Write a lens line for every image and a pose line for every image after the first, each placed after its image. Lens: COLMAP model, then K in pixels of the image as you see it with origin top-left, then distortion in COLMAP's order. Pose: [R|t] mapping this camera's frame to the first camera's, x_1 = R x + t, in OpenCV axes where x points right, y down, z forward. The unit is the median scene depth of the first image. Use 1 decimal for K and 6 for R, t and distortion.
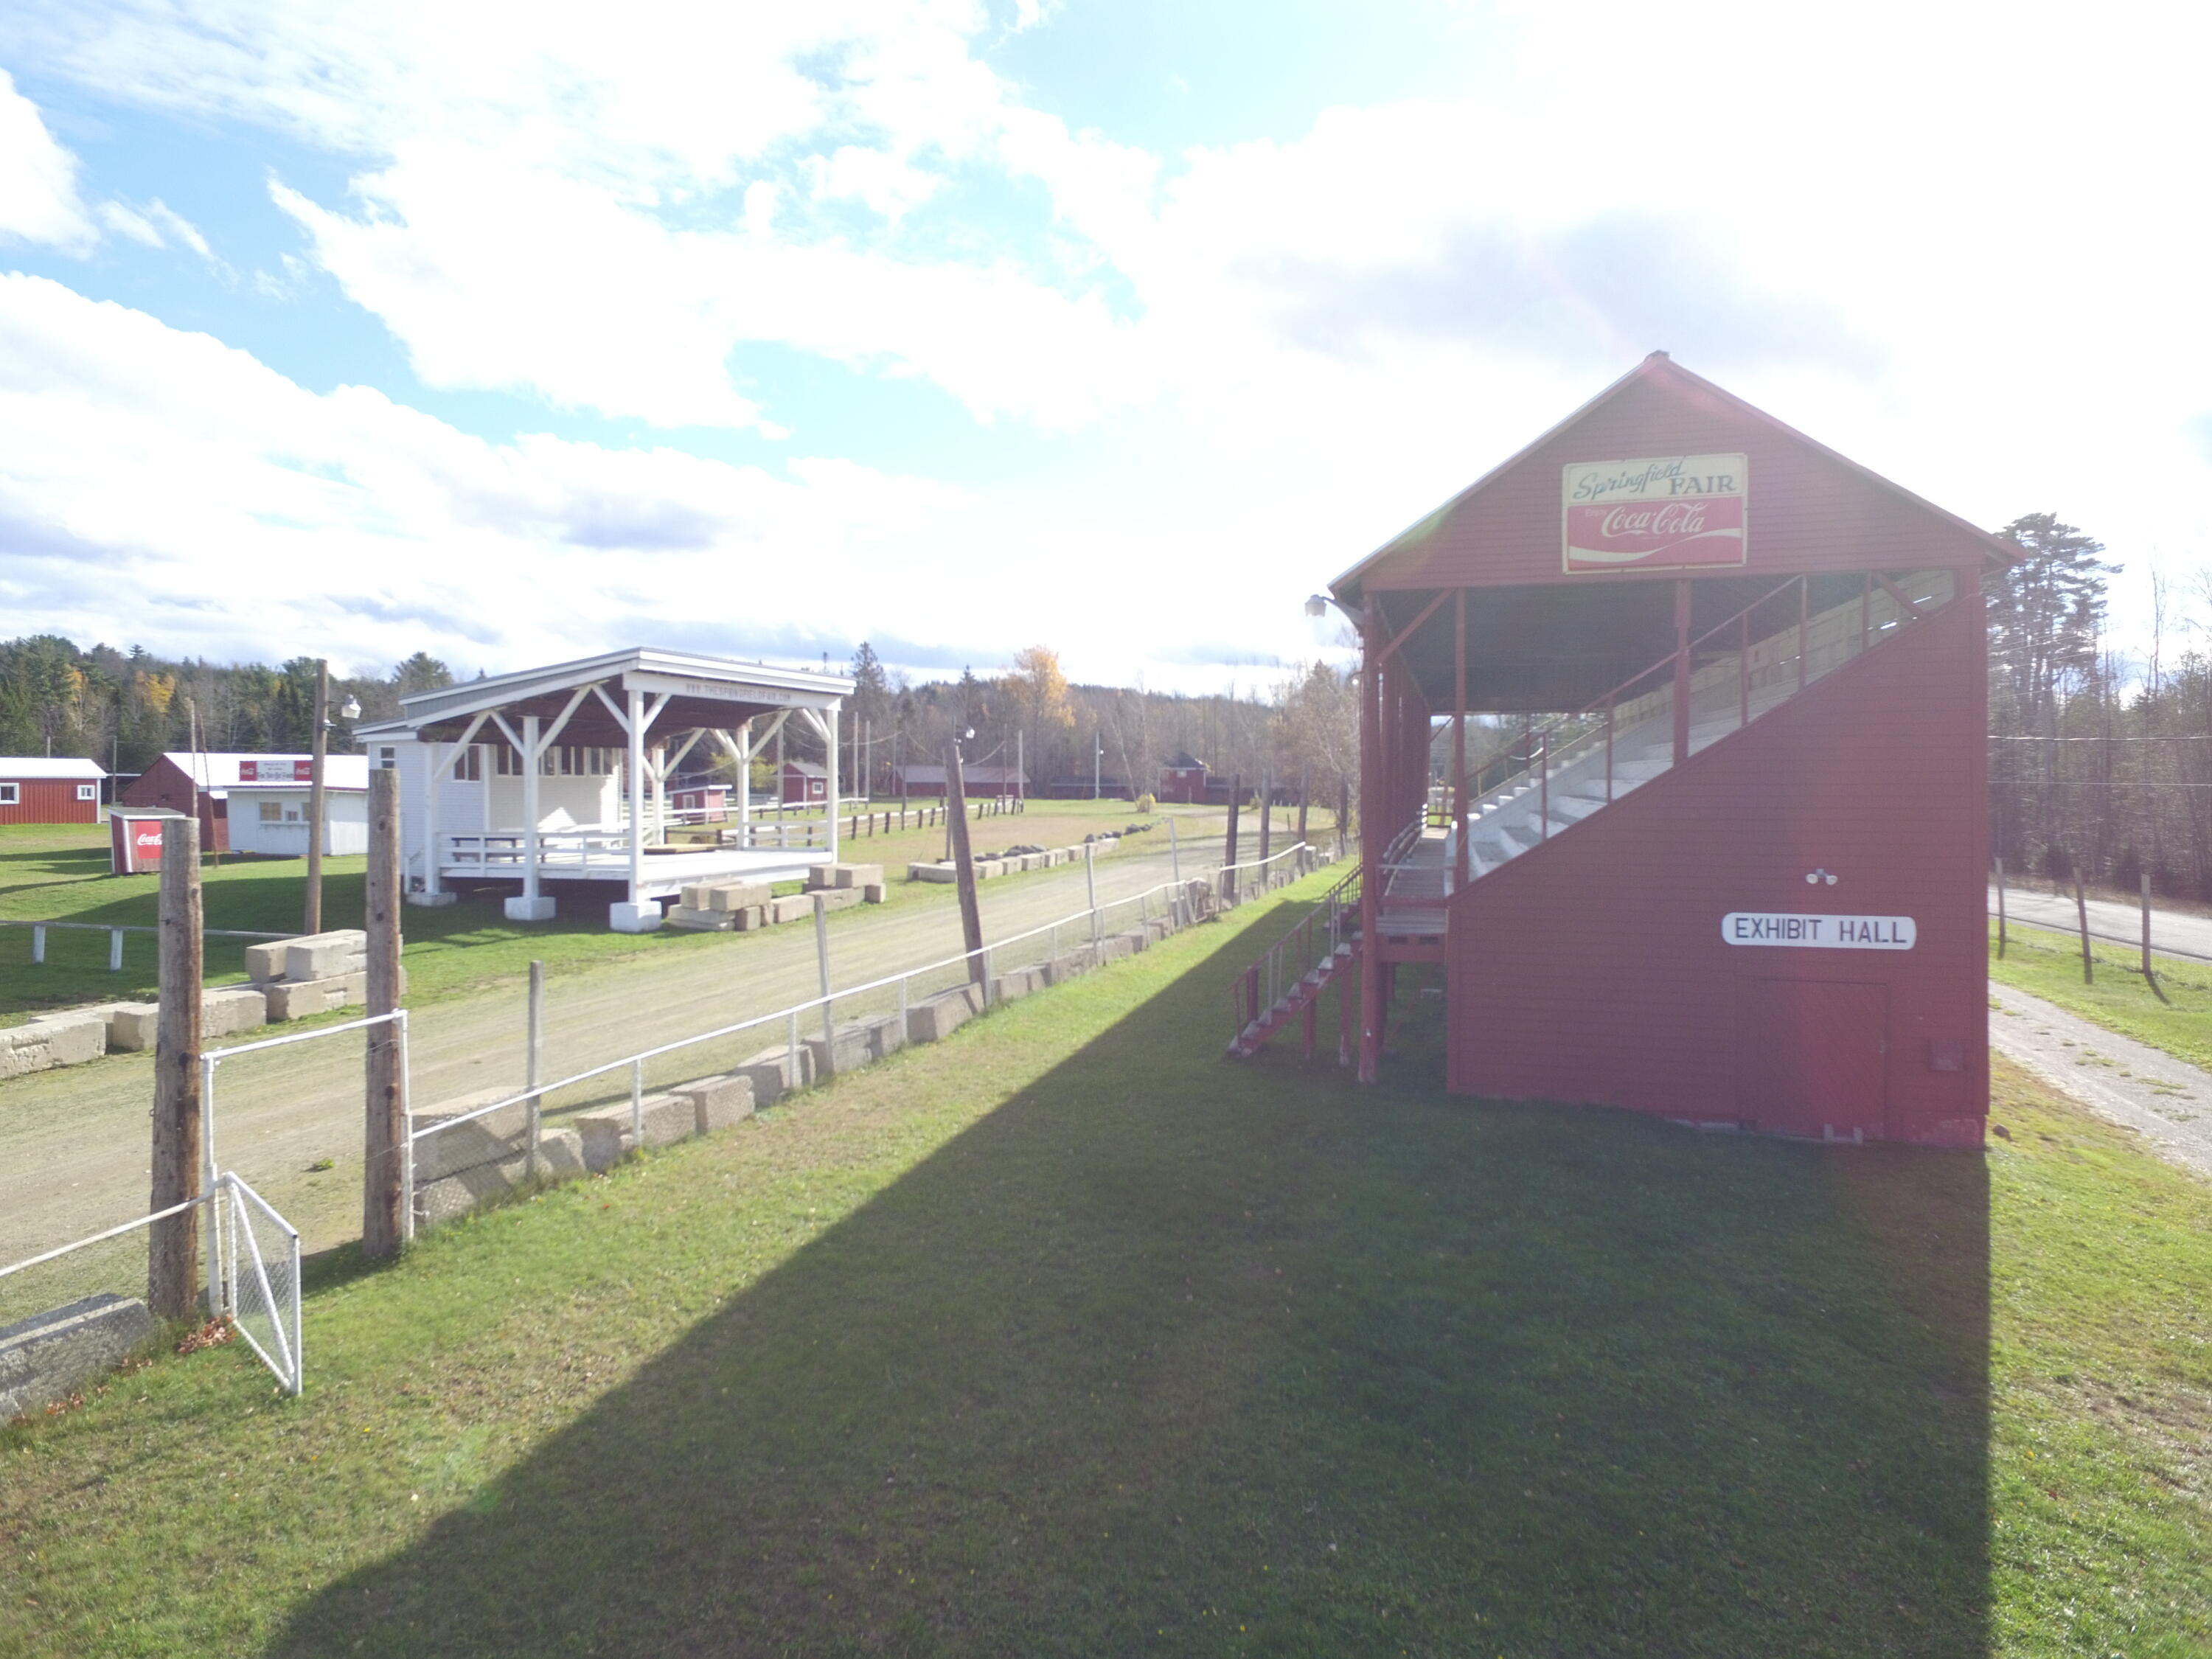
lens RADIAL K [[1274.5, 0, 1106.8], [0, 1274.5, 823.7], [0, 0, 1]] dist [-0.013962, 0.015579]
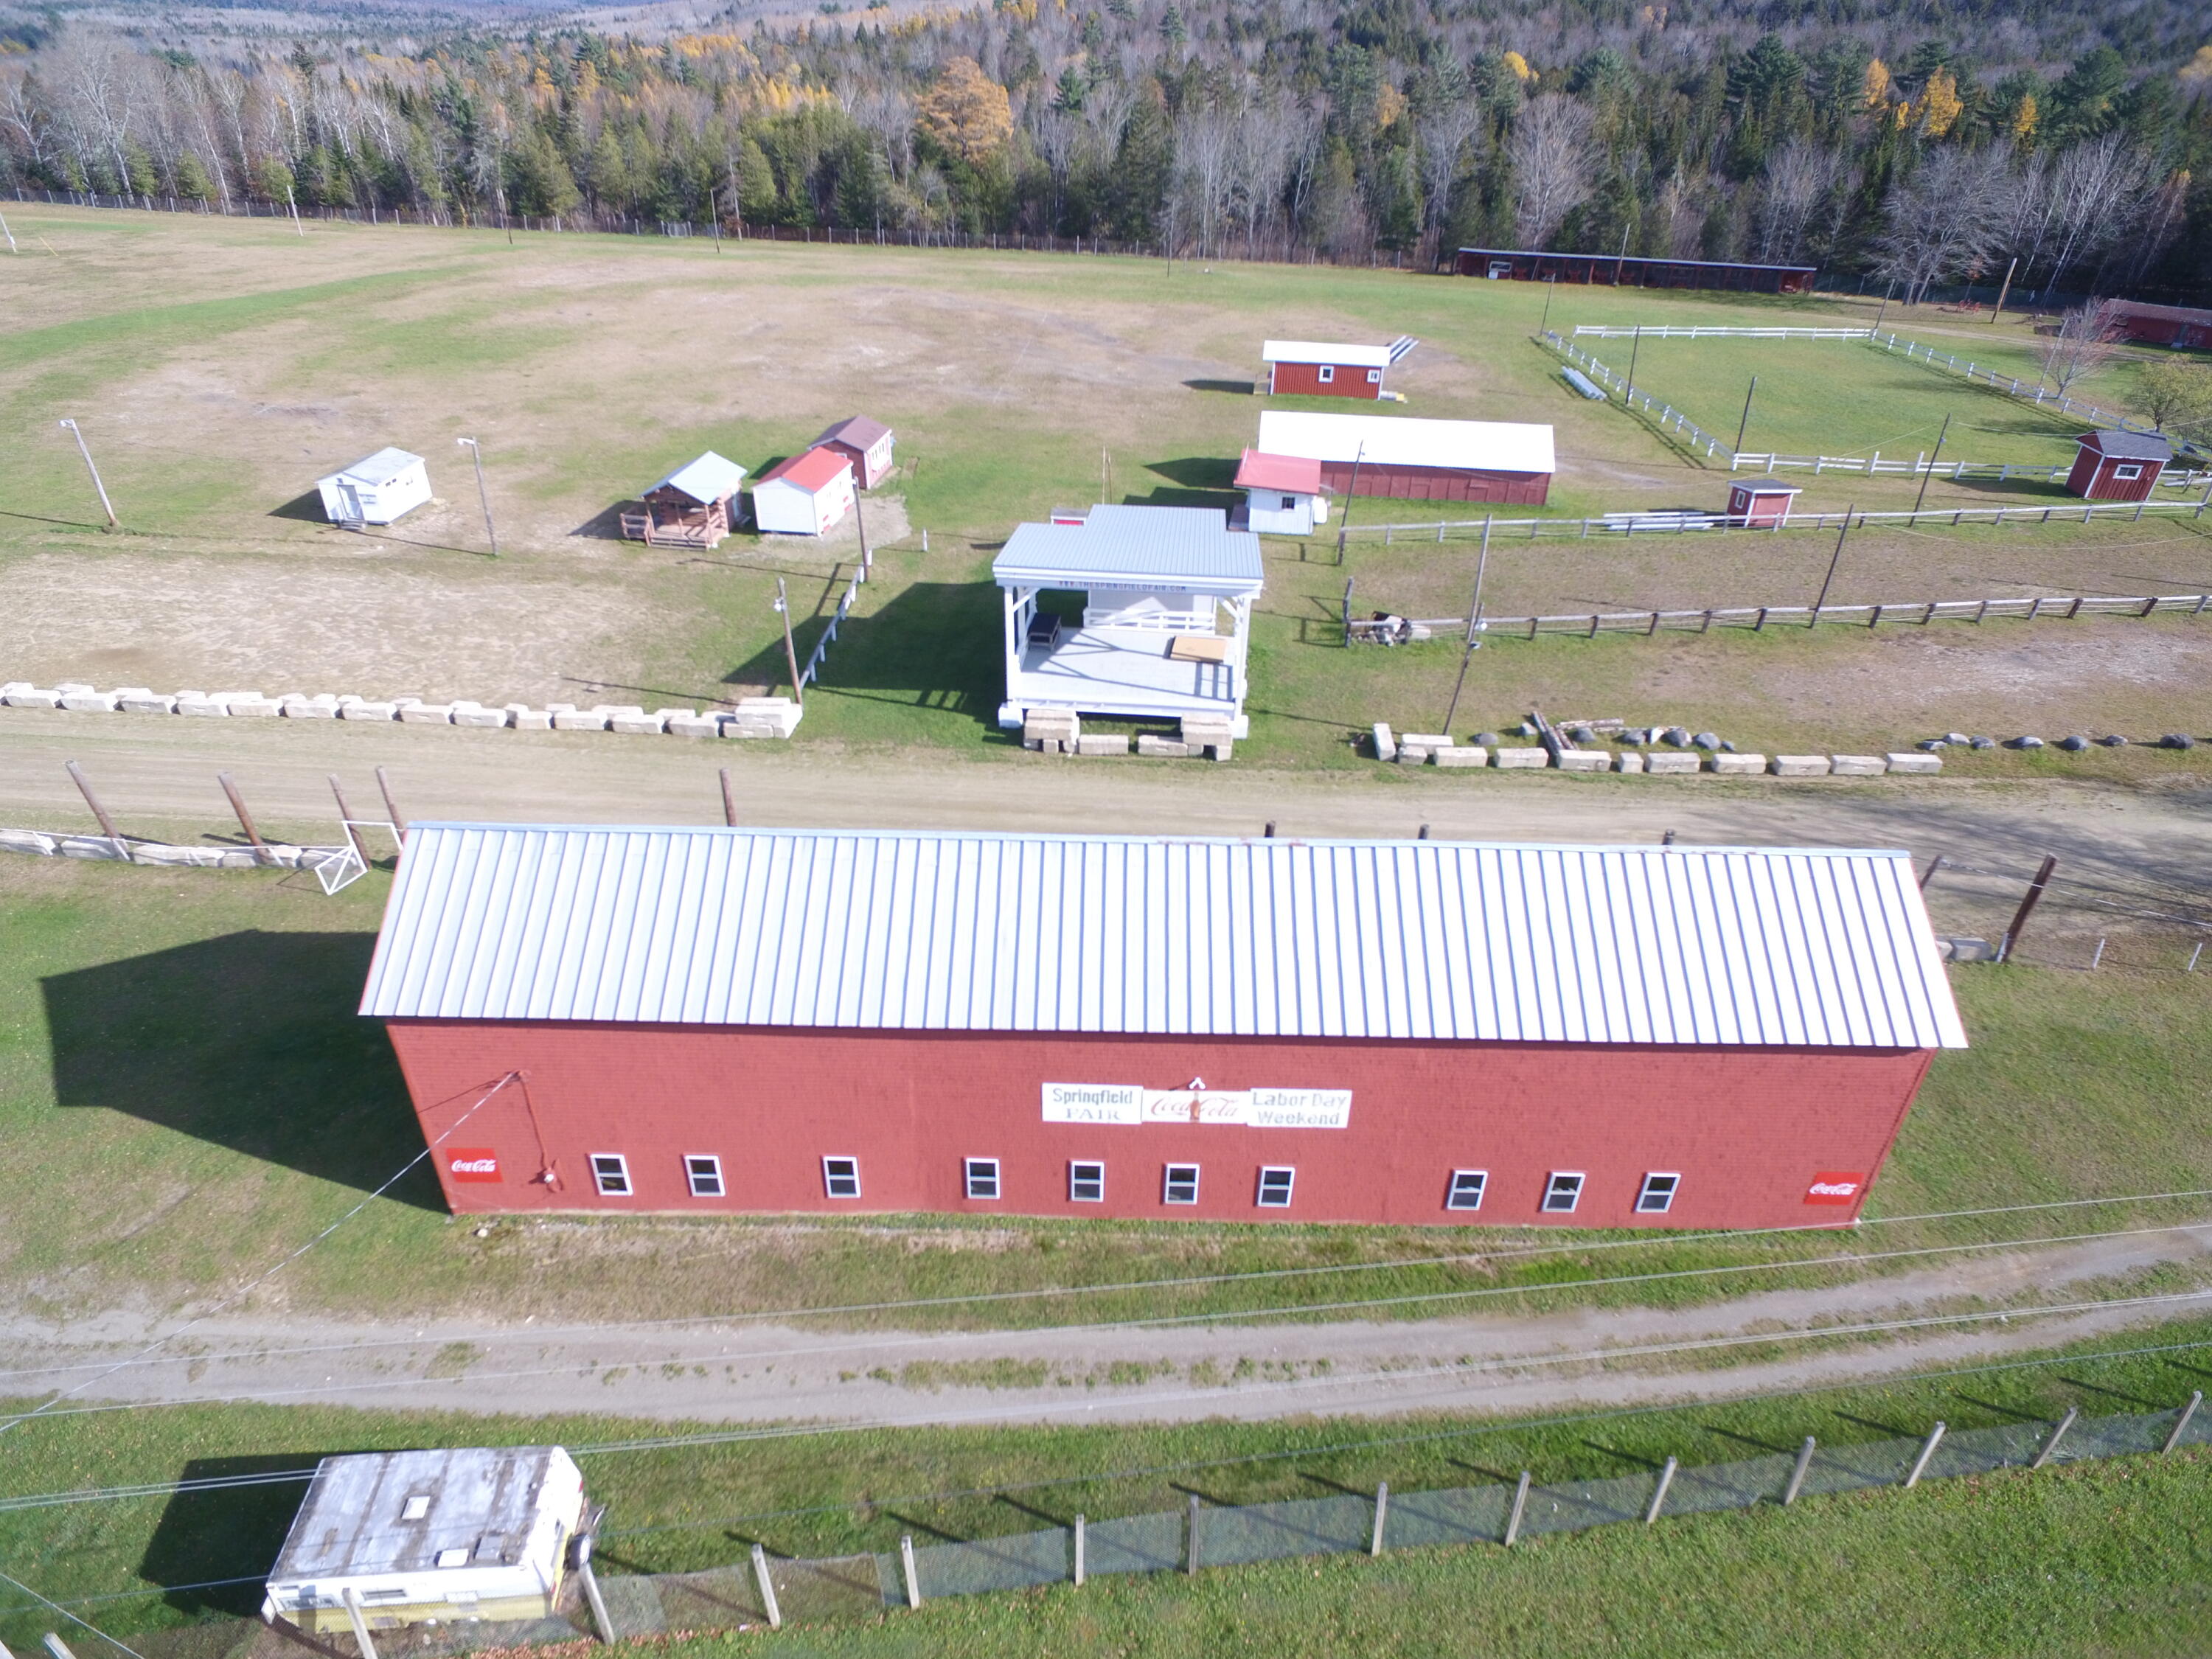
lens RADIAL K [[1274.5, 0, 1114.8], [0, 1274.5, 819.0], [0, 0, 1]] dist [-0.013962, 0.015579]
pose [[0.257207, 0.513895, -0.818387, 1.017803], [-0.053263, 0.853130, 0.518972, -0.637182], [0.964887, -0.089893, 0.246803, 0.683028]]
